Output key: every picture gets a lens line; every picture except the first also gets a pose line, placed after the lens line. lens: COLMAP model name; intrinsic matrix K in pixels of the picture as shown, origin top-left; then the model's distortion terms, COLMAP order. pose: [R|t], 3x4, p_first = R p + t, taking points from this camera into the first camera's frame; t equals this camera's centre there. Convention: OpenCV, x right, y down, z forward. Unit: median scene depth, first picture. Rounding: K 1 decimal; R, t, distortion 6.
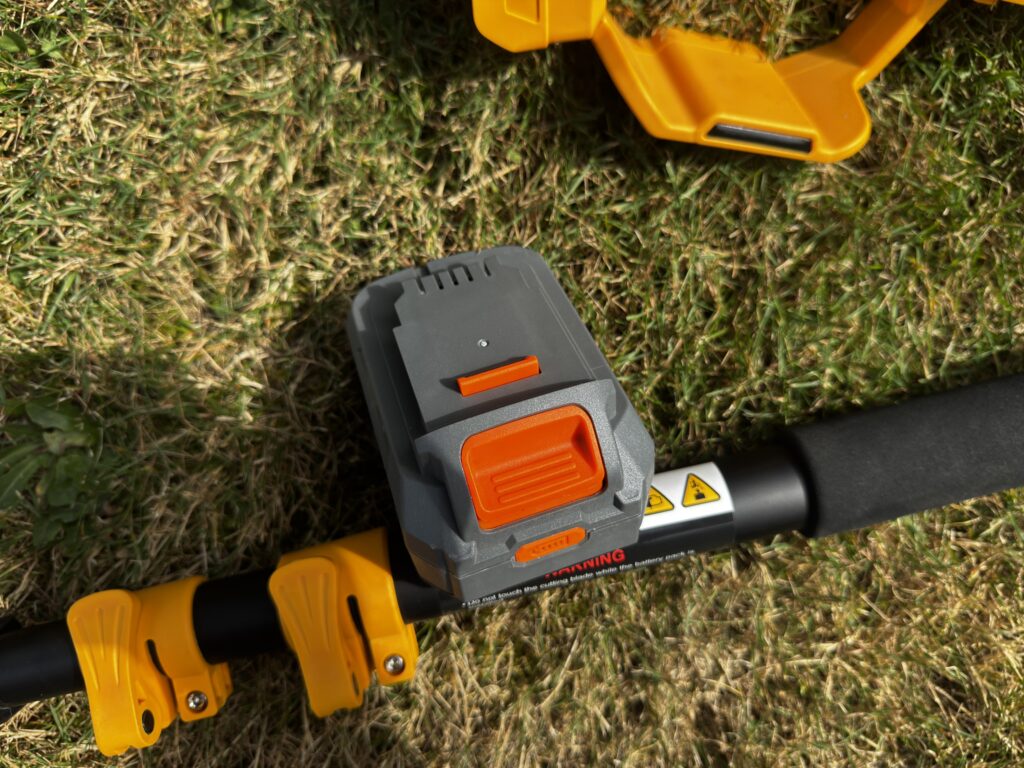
lens RADIAL K [[782.6, 0, 512.0], [0, 782.6, 384.0], [0, 0, 1]] dist [-0.029752, 0.000783]
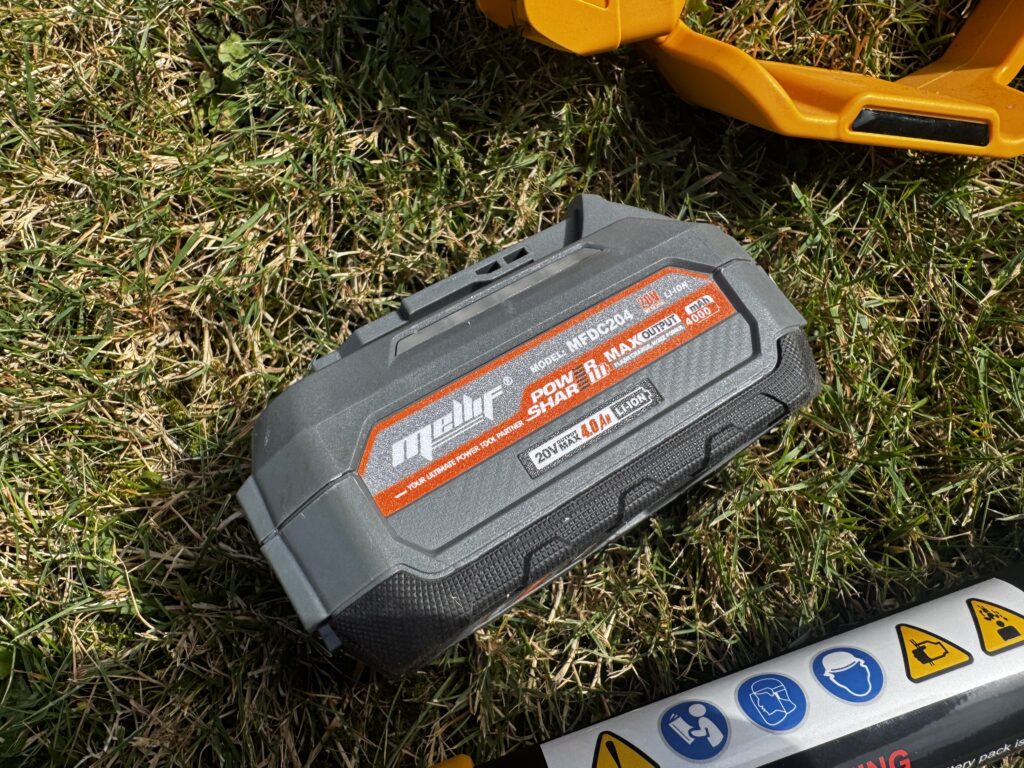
lens RADIAL K [[764.2, 0, 490.1], [0, 764.2, 382.3], [0, 0, 1]] dist [-0.008262, -0.006626]
pose [[0.992982, -0.117995, -0.008047, -0.103504], [0.109514, 0.943034, -0.314157, 0.091818], [0.044657, 0.311070, 0.949337, 0.345601]]
